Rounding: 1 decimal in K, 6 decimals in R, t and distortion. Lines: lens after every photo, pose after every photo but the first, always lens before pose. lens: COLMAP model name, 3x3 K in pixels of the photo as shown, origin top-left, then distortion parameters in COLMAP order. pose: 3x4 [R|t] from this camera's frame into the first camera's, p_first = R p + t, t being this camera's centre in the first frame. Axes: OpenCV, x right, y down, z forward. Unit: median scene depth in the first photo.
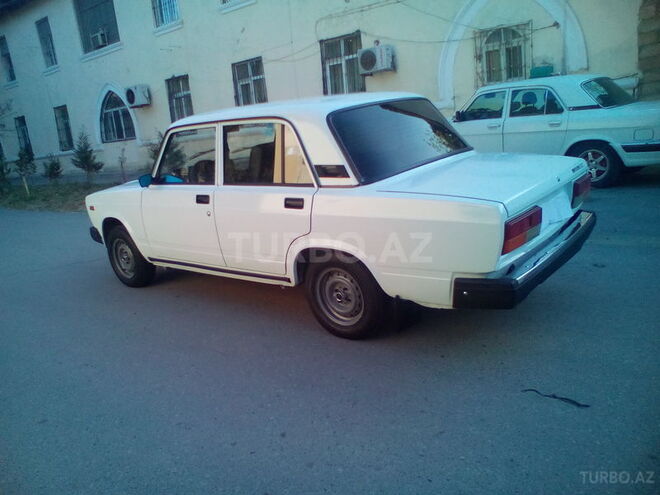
lens RADIAL K [[509.7, 0, 330.0], [0, 509.7, 247.5], [0, 0, 1]] dist [0.041212, -0.120226]
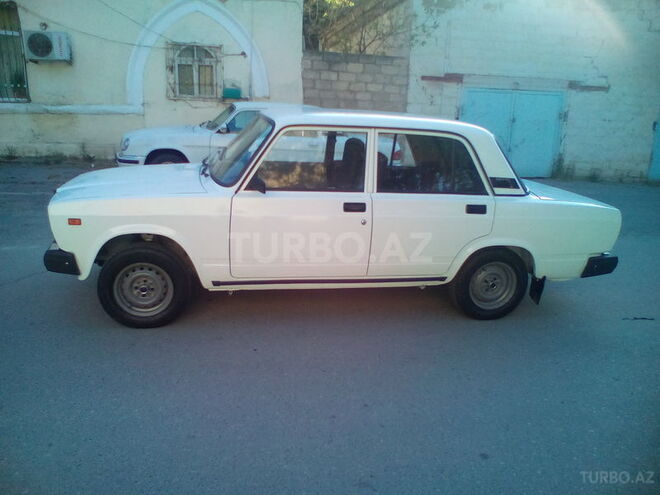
lens RADIAL K [[497.5, 0, 330.0], [0, 497.5, 247.5], [0, 0, 1]] dist [-0.004779, -0.003372]
pose [[0.663323, -0.069440, 0.745104, -0.283129], [0.078898, 0.996626, 0.022643, -0.013142], [-0.744162, 0.043768, 0.666564, 0.125181]]
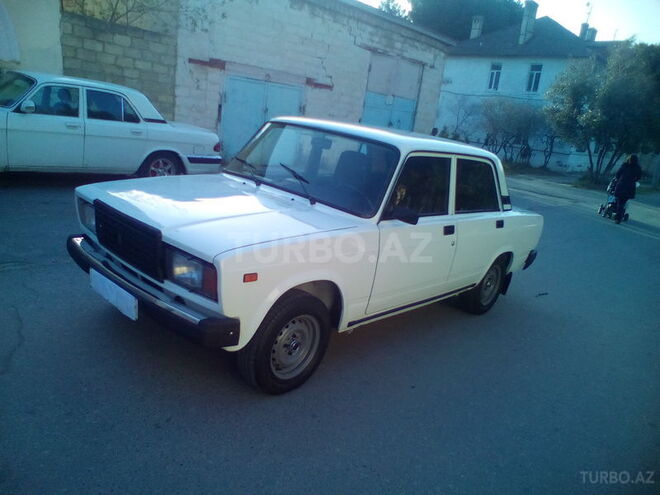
lens RADIAL K [[487.6, 0, 330.0], [0, 487.6, 247.5], [0, 0, 1]] dist [-0.000843, 0.007010]
pose [[0.145055, -0.137367, 0.979842, -0.353147], [0.107987, 0.986598, 0.122327, -0.058727], [-0.983513, 0.088066, 0.157945, 0.316280]]
